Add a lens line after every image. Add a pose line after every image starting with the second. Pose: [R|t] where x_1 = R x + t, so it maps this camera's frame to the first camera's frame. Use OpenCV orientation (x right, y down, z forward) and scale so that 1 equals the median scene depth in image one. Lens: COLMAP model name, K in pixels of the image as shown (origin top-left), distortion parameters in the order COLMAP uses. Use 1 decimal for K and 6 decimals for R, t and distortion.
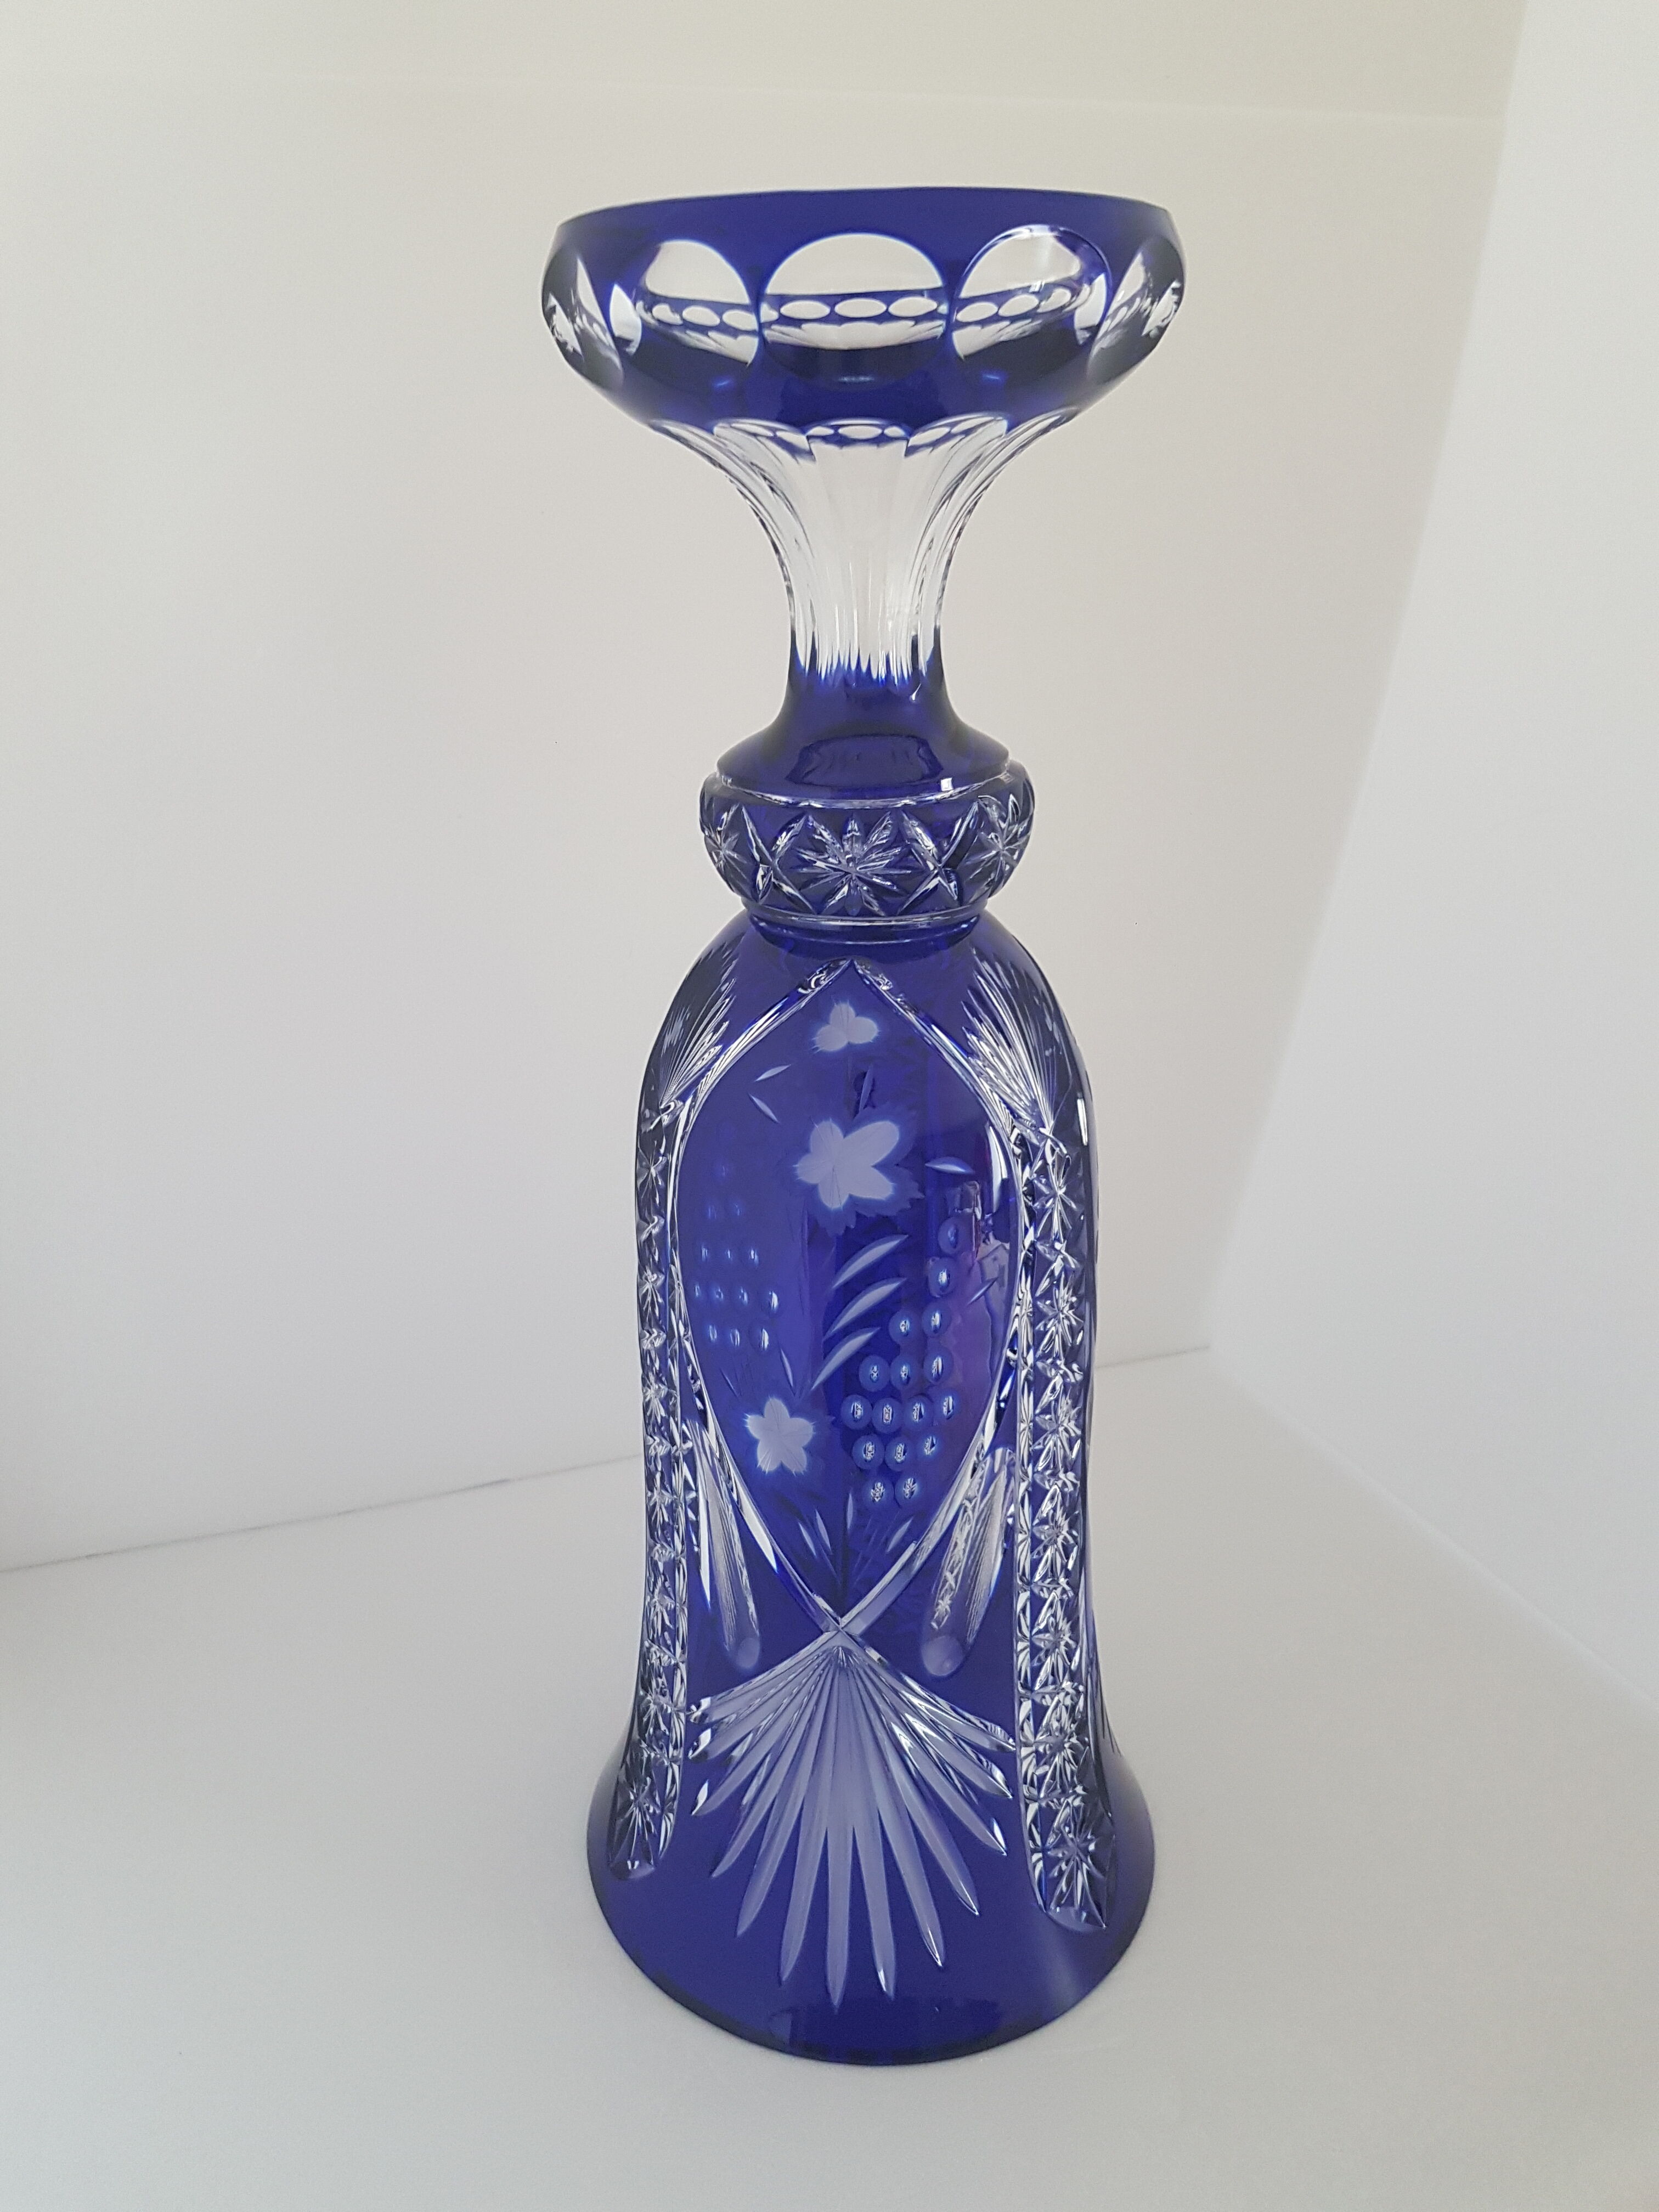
lens RADIAL K [[1782.8, 0, 805.2], [0, 1782.8, 1103.3], [0, 0, 1]] dist [-0.000229, -0.005411]
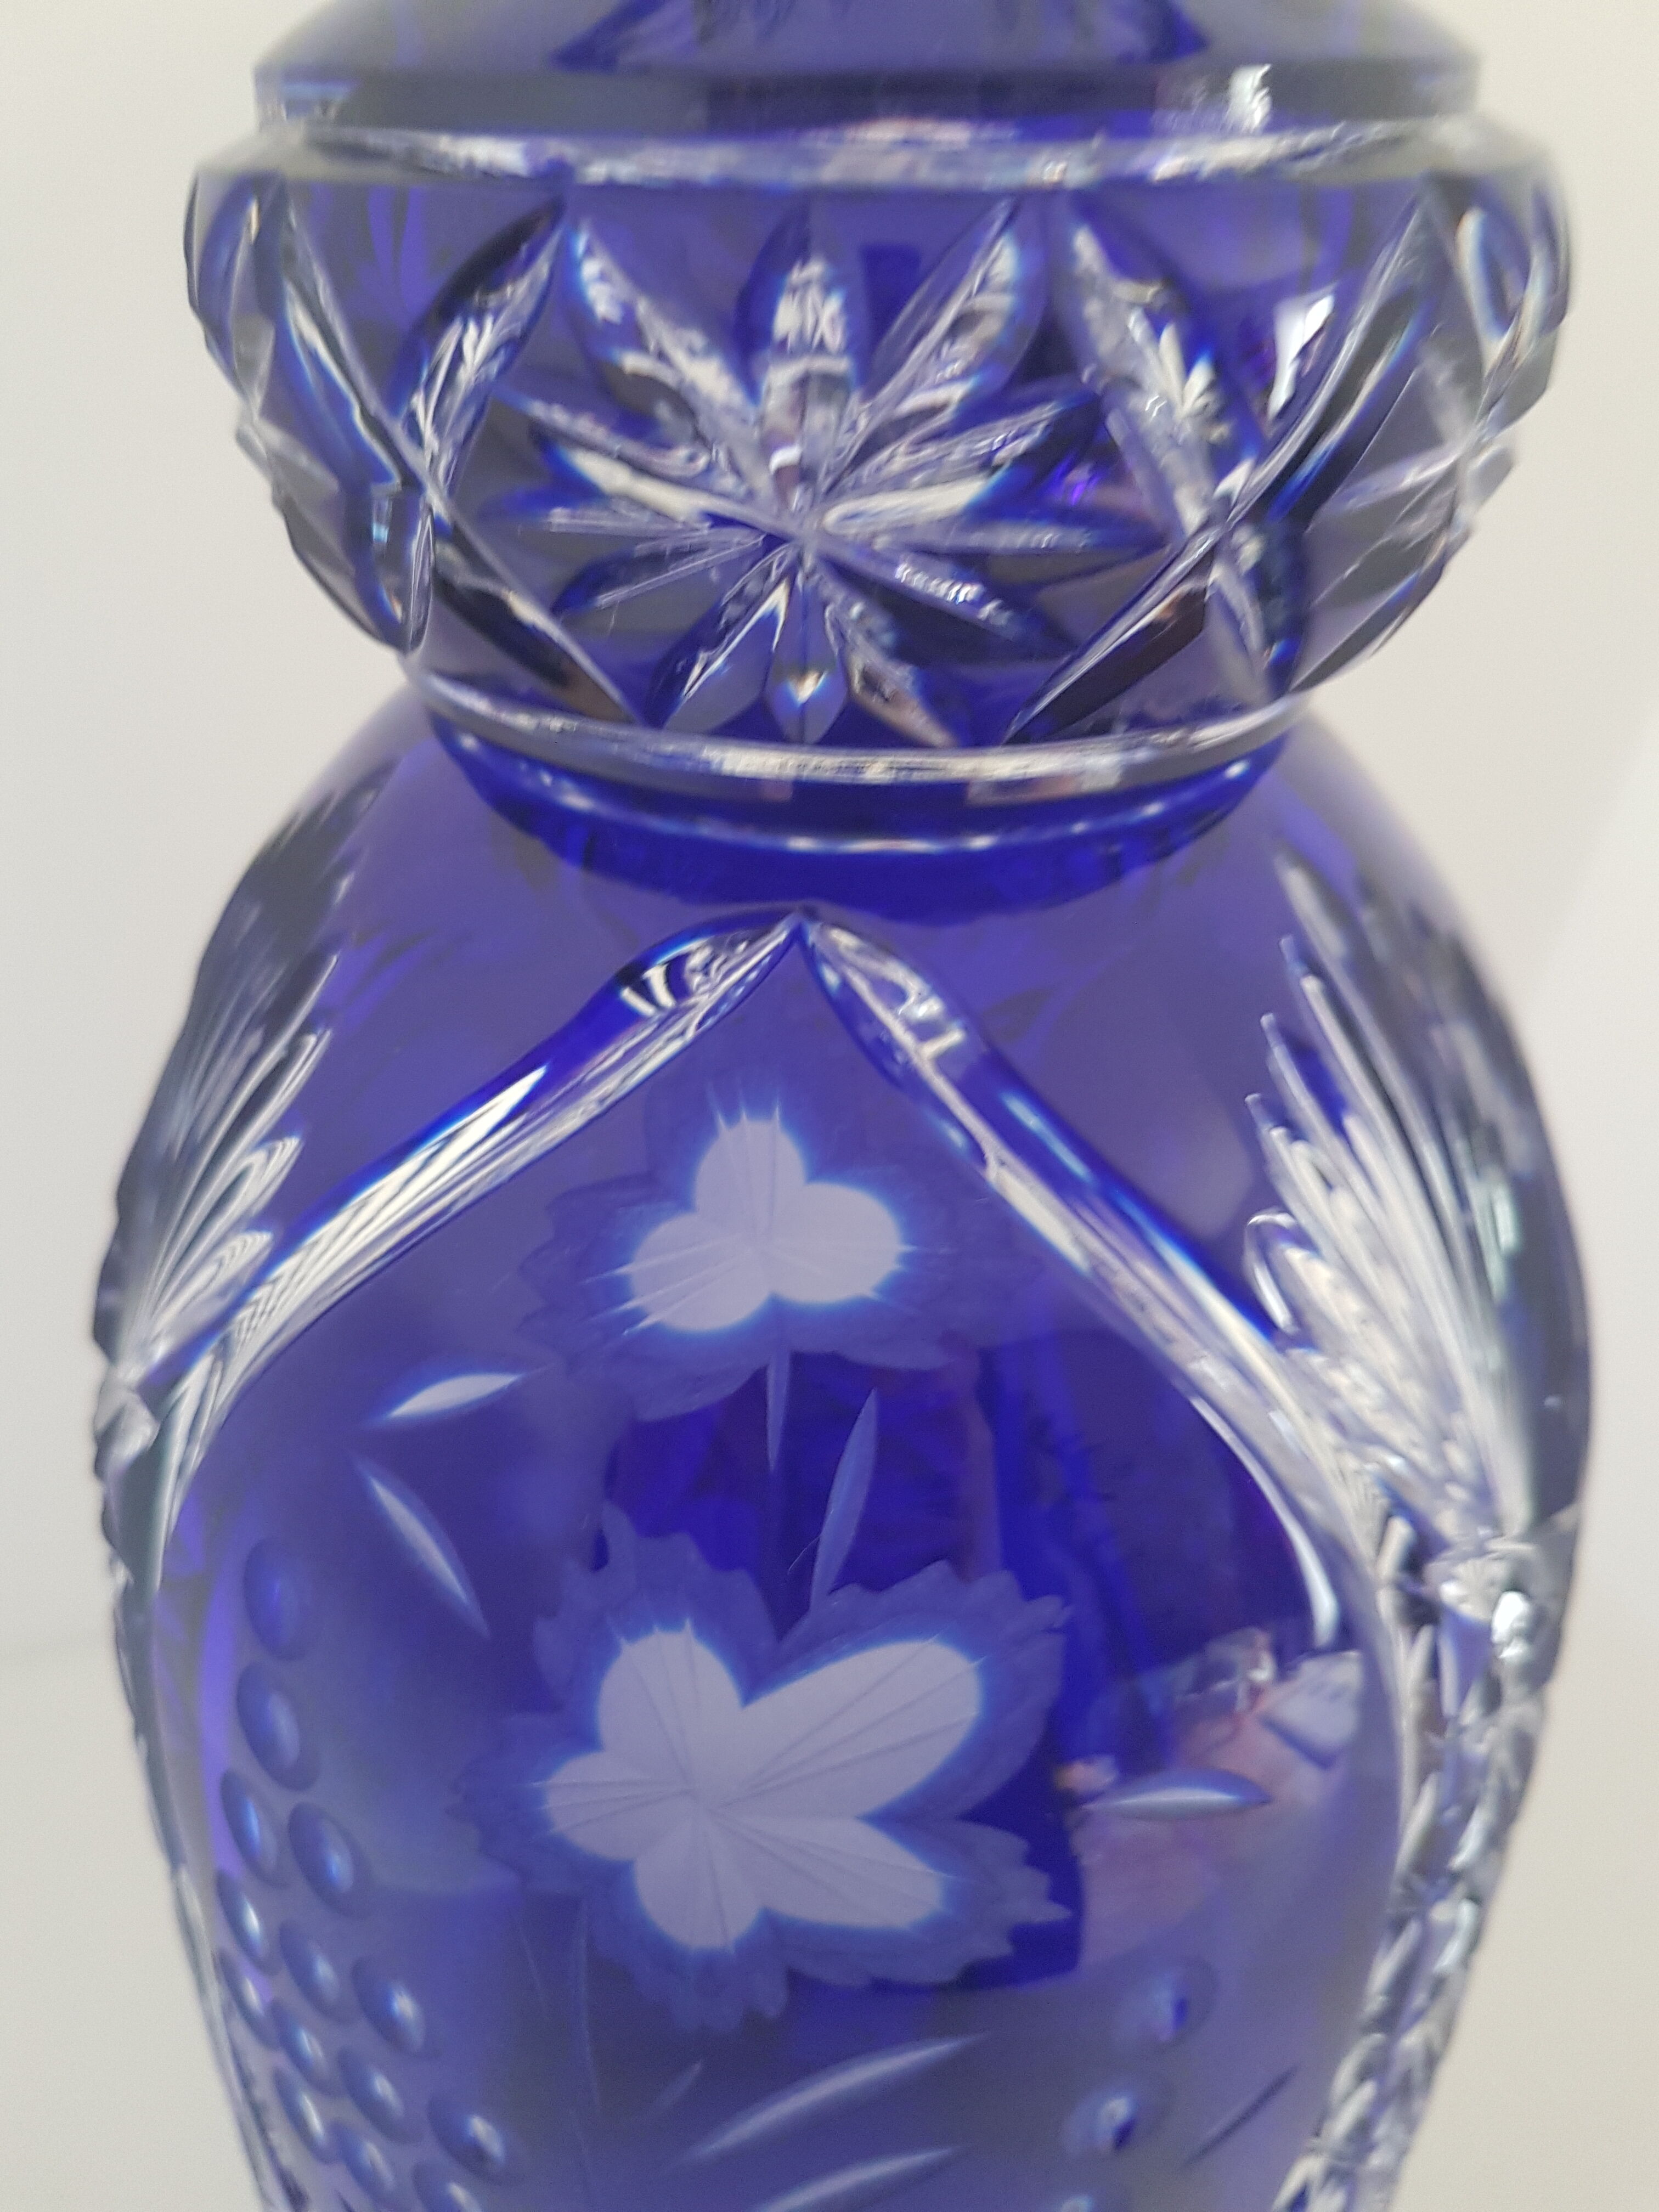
lens RADIAL K [[1782.8, 0, 805.2], [0, 1782.8, 1103.3], [0, 0, 1]] dist [-0.000229, -0.005411]
pose [[0.998719, 0.014702, 0.048408, 0.017239], [-0.021222, 0.990336, 0.137053, -0.090985], [-0.045925, -0.137905, 0.989380, 0.774602]]
